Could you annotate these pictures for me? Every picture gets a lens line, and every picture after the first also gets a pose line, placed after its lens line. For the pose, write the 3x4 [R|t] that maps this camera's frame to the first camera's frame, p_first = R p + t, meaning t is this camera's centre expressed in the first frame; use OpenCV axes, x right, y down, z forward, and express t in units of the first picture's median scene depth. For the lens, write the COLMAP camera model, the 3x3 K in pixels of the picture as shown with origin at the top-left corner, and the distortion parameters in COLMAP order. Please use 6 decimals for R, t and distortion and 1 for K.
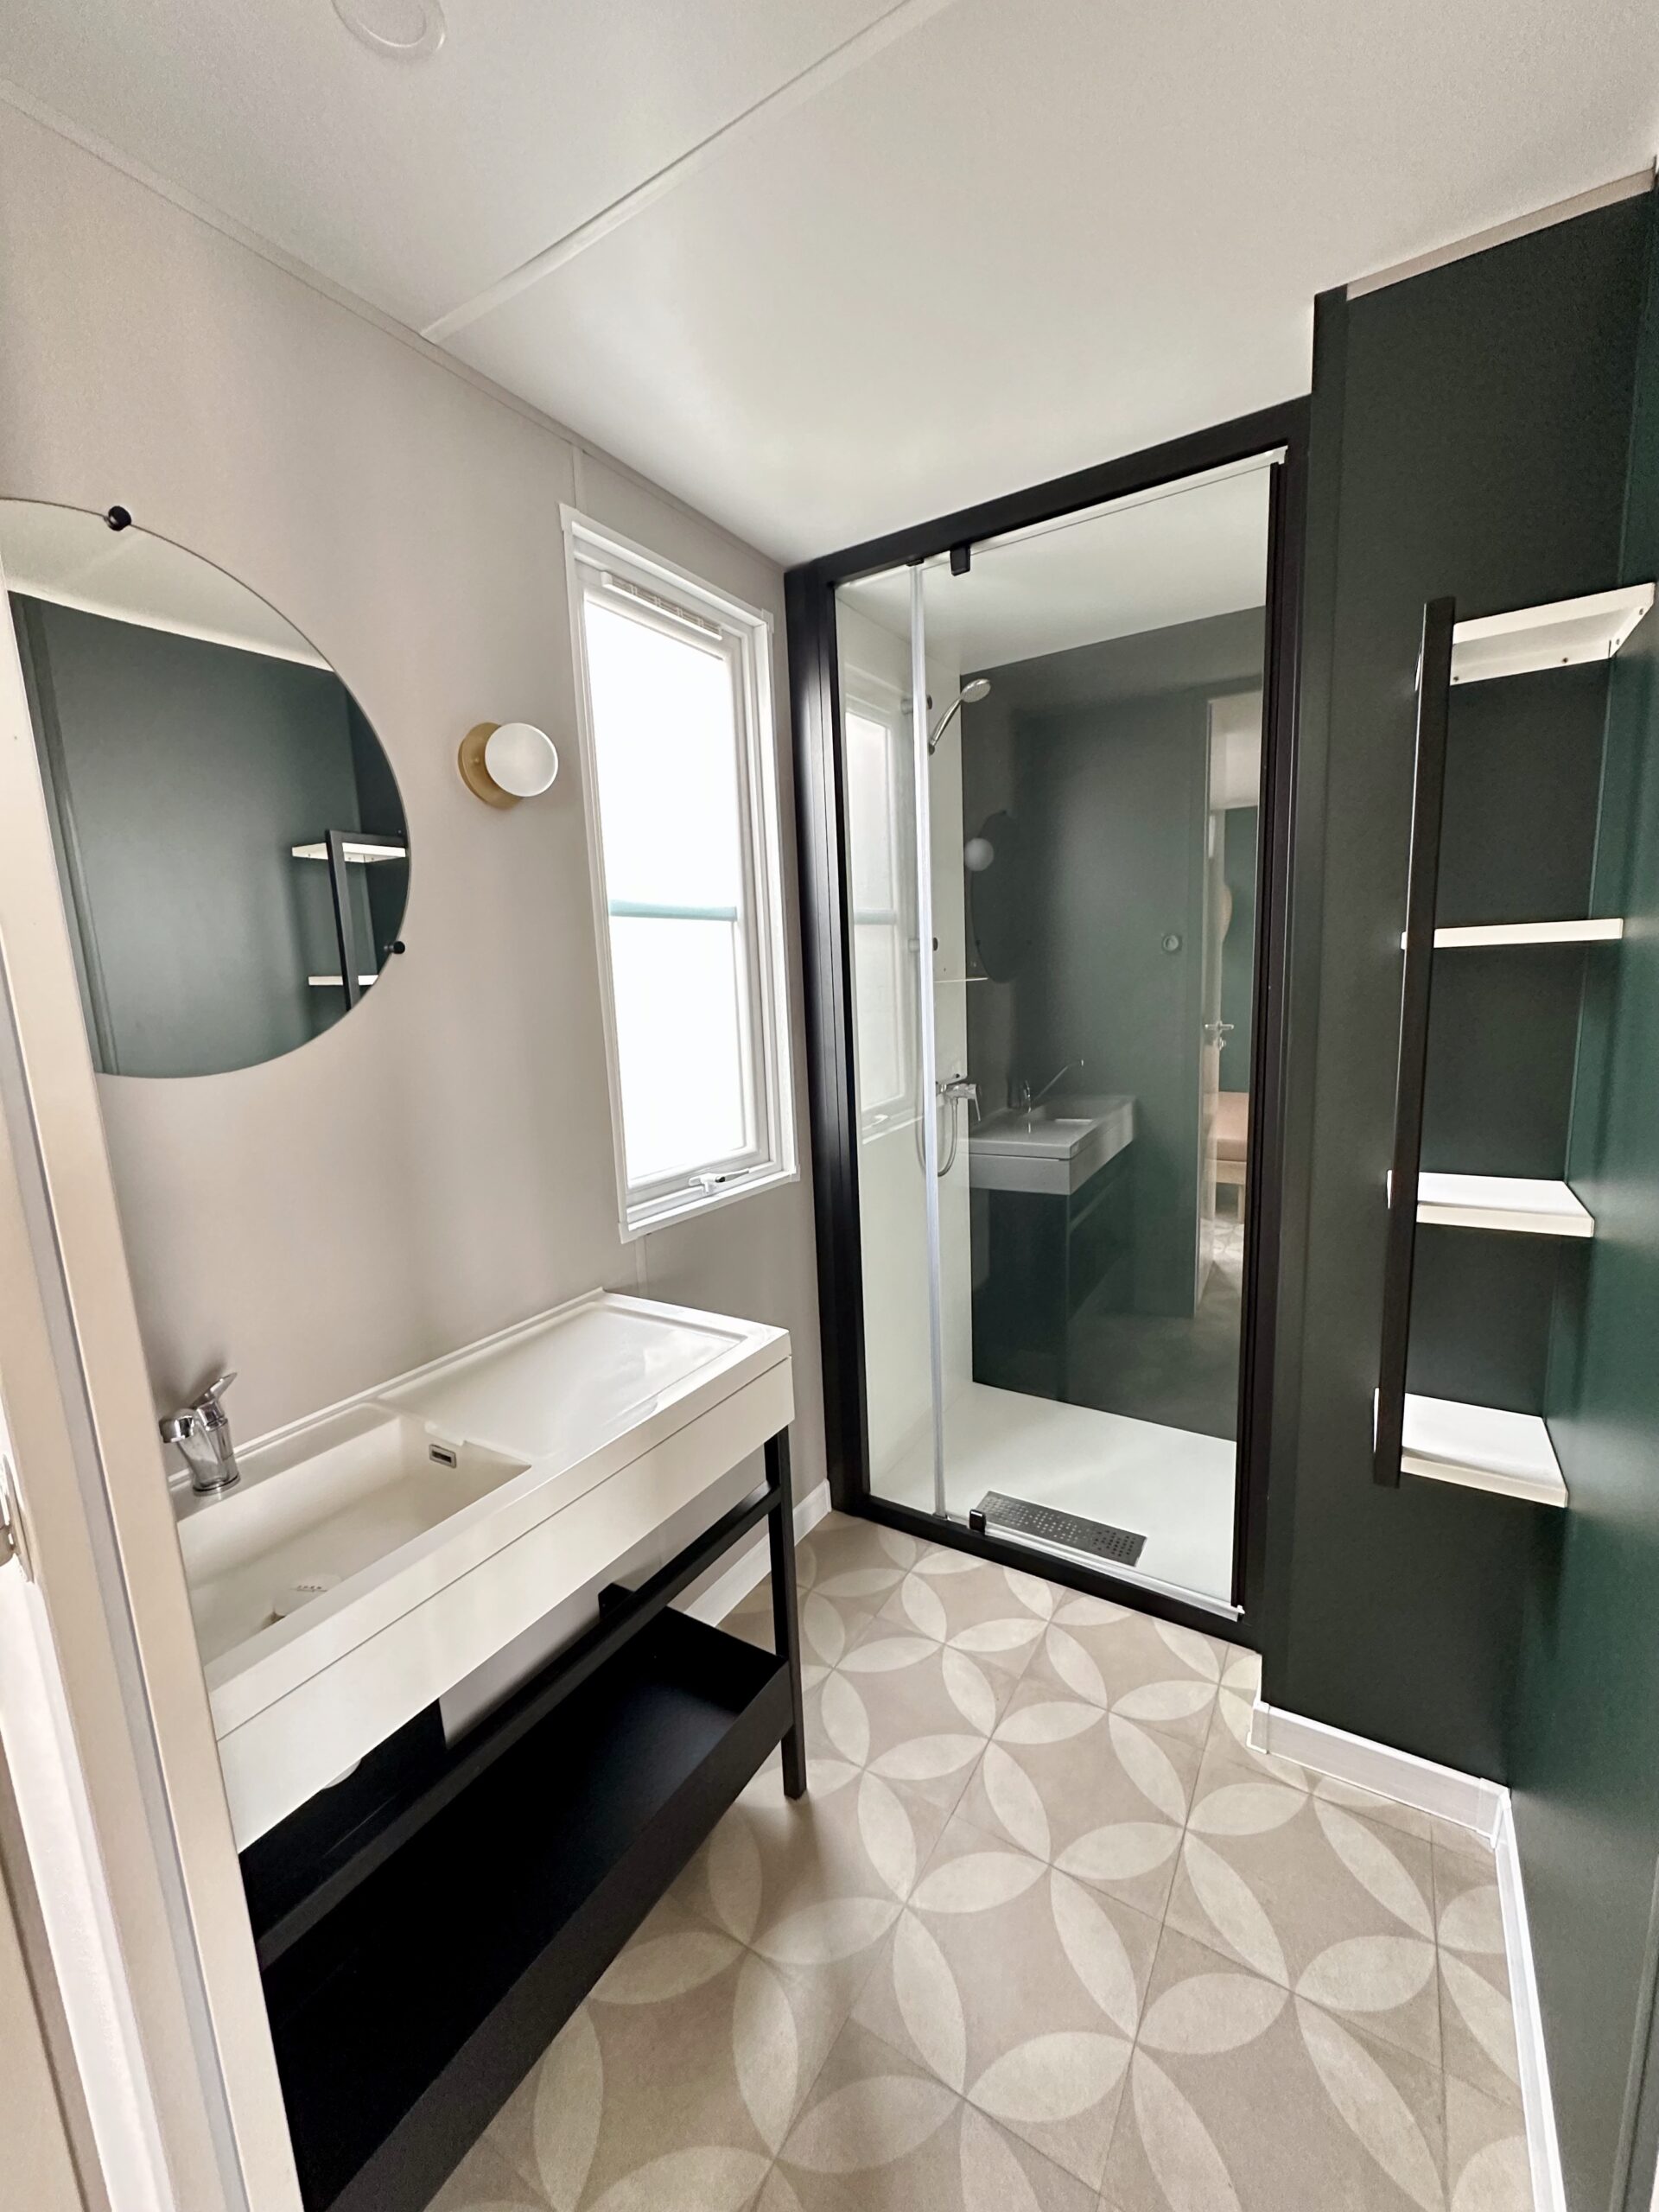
lens RADIAL K [[881.2, 0, 830.4], [0, 881.2, 1113.7], [0, 0, 1]] dist [-0.002743, 0.000858]
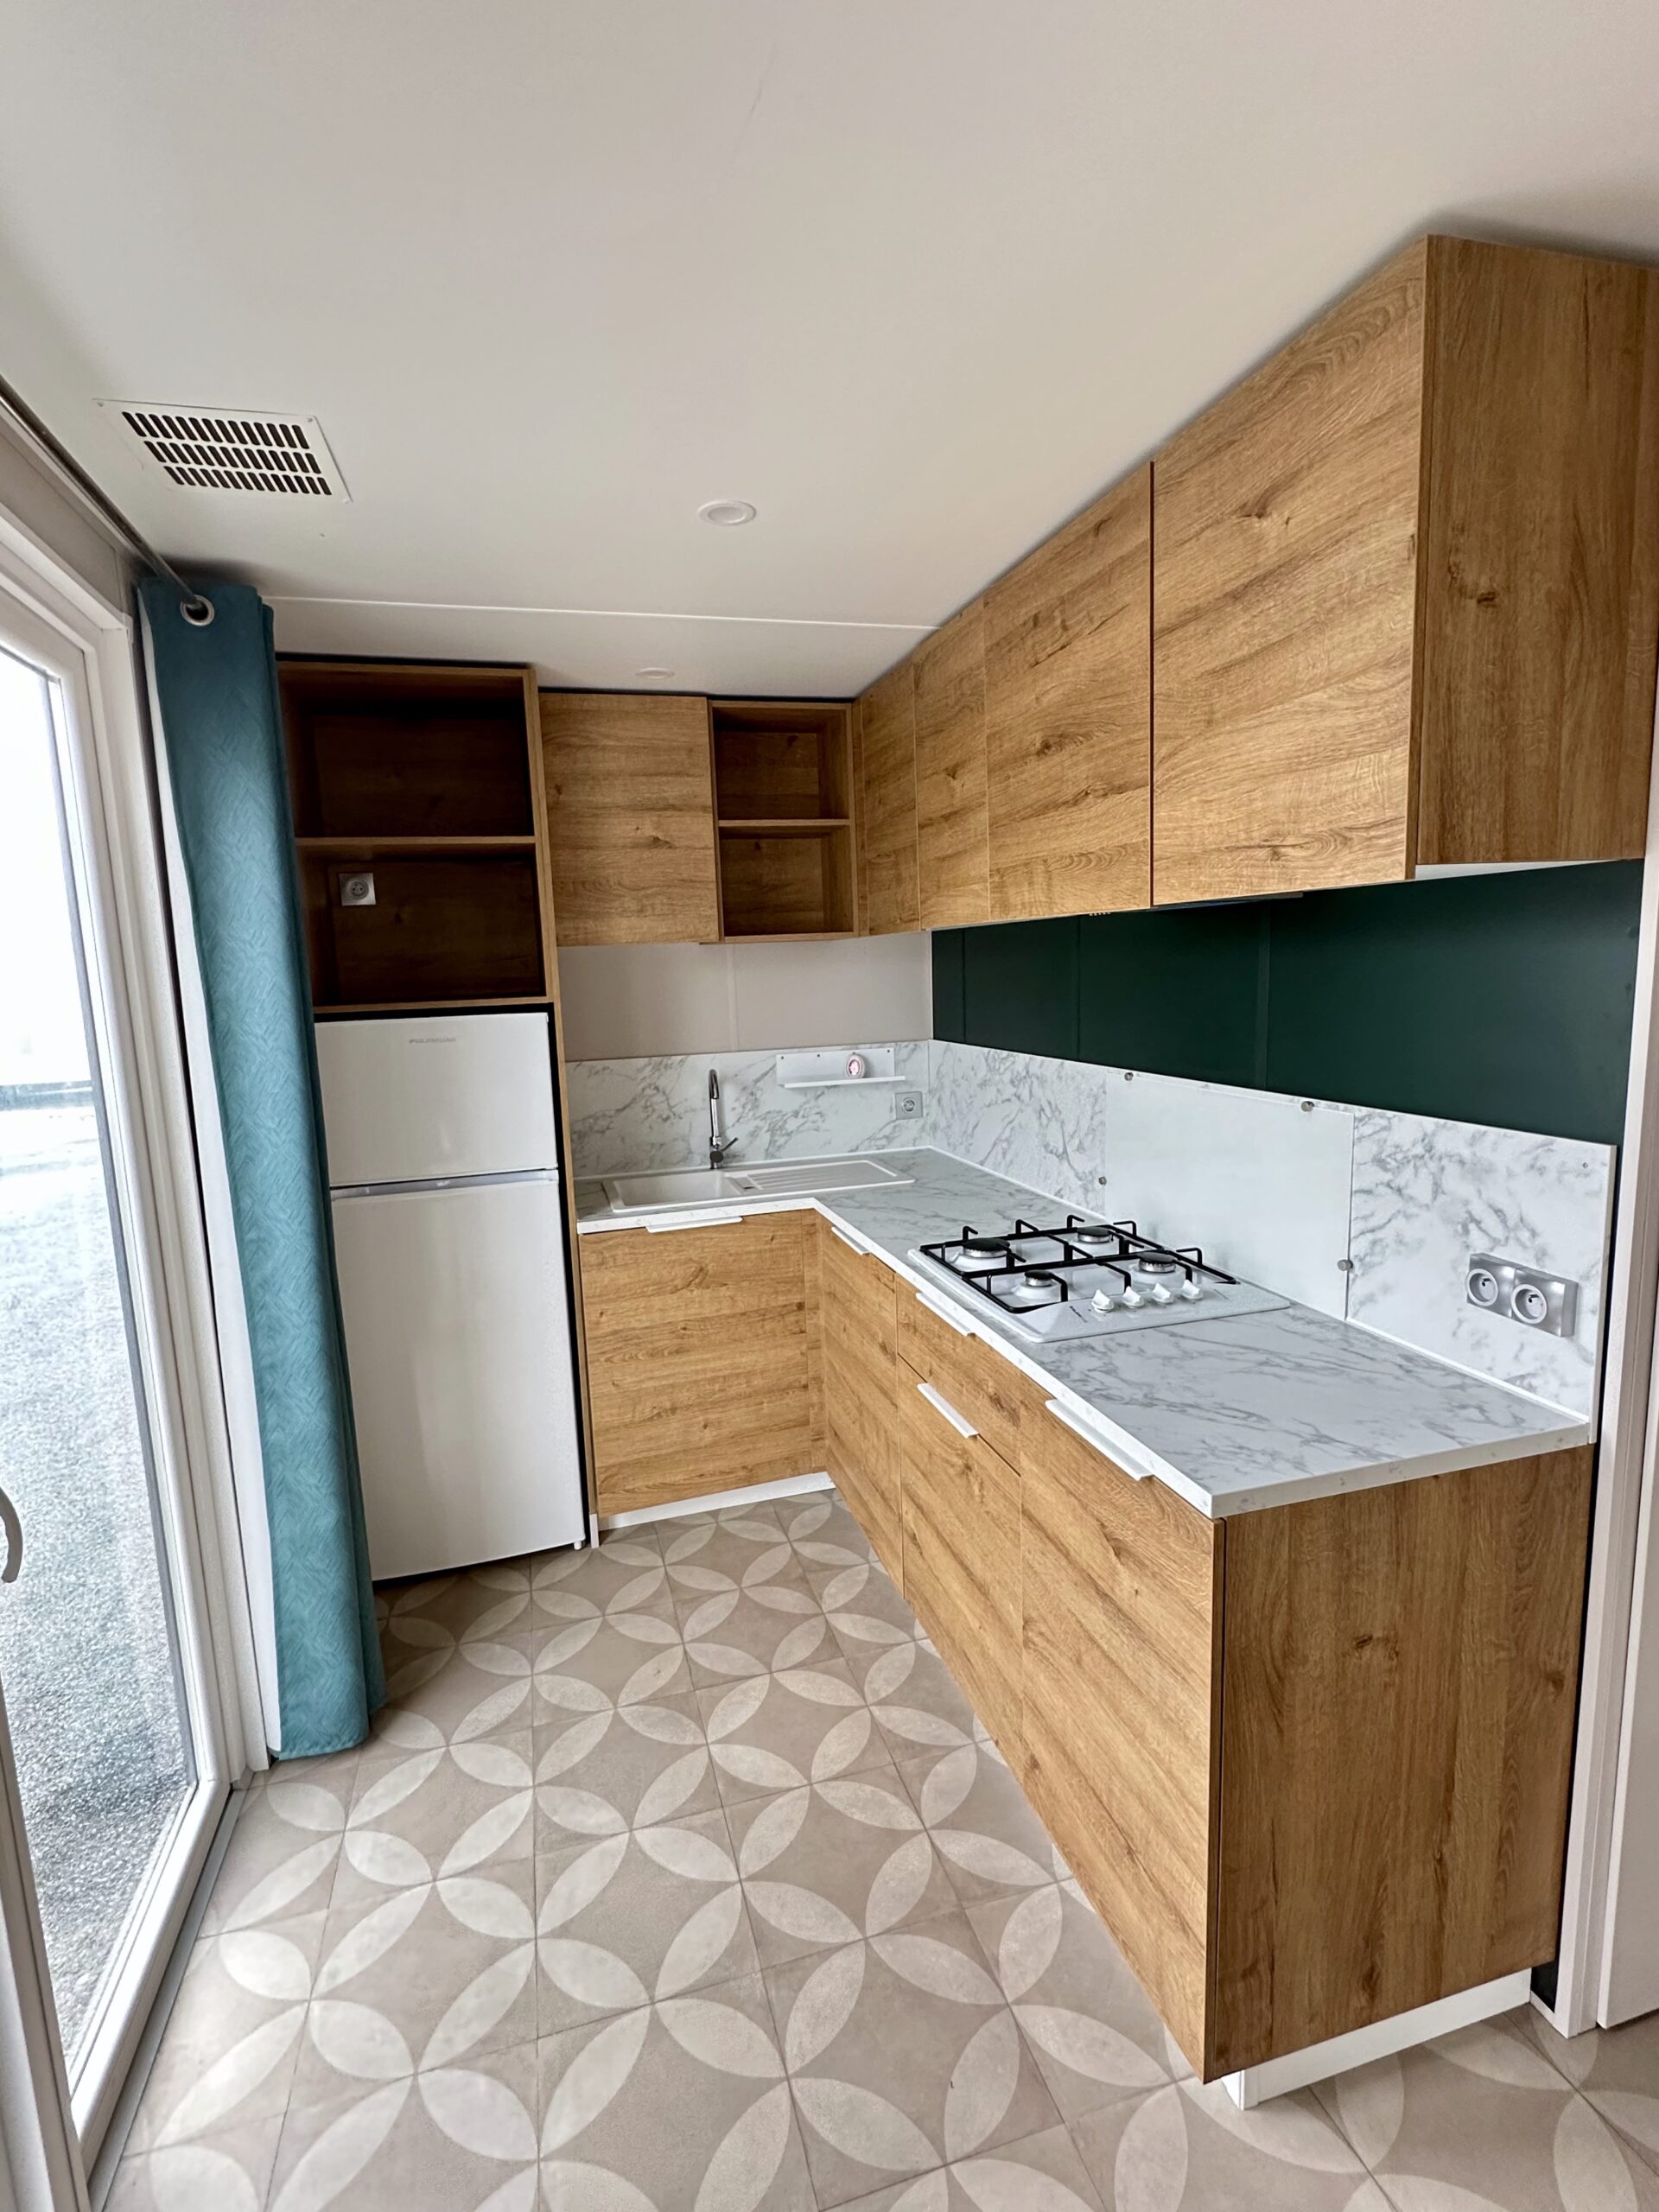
lens RADIAL K [[1045.5, 0, 823.6], [0, 1045.5, 1110.0], [0, 0, 1]] dist [0.002656, 0.000426]
pose [[-0.665893, 0.165795, -0.727391, 1.088209], [-0.056708, 0.960925, 0.270938, -0.411864], [0.743889, 0.221665, -0.630472, 1.649685]]
